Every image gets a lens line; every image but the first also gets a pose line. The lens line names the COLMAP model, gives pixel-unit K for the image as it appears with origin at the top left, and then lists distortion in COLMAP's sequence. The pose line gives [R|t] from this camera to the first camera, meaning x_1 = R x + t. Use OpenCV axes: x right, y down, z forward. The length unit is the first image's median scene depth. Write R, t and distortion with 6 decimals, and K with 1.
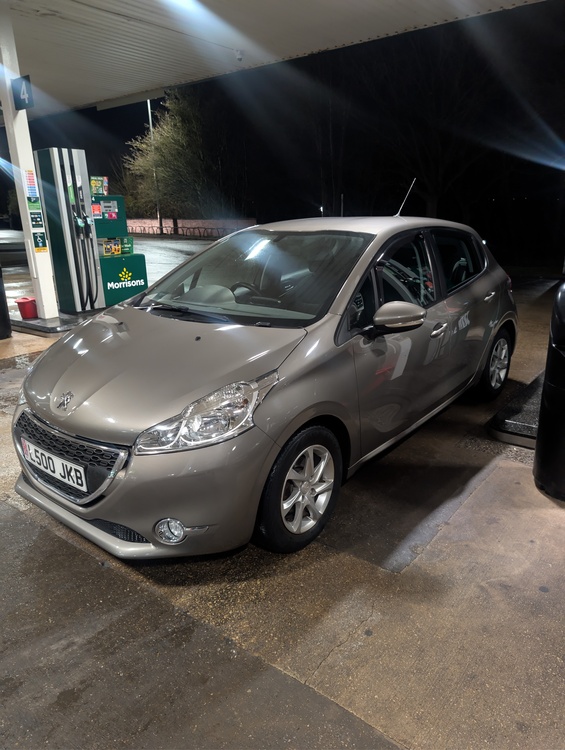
lens RADIAL K [[538.6, 0, 283.2], [0, 538.6, 370.4], [0, 0, 1]] dist [0.010357, -0.021530]
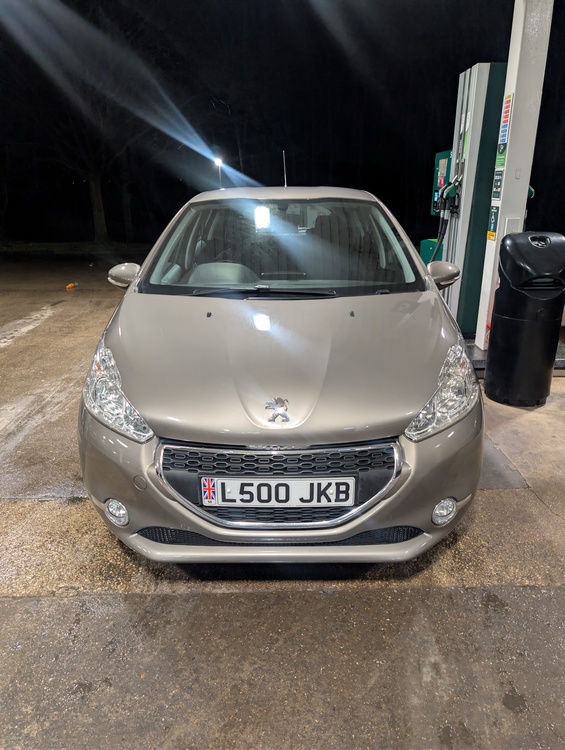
lens RADIAL K [[538.6, 0, 283.1], [0, 538.6, 378.7], [0, 0, 1]] dist [0.010357, -0.021530]
pose [[0.780955, -0.193679, 0.593799, -0.845510], [0.171707, 0.980650, 0.094031, -0.058646], [-0.600521, 0.028525, 0.799100, 0.368157]]
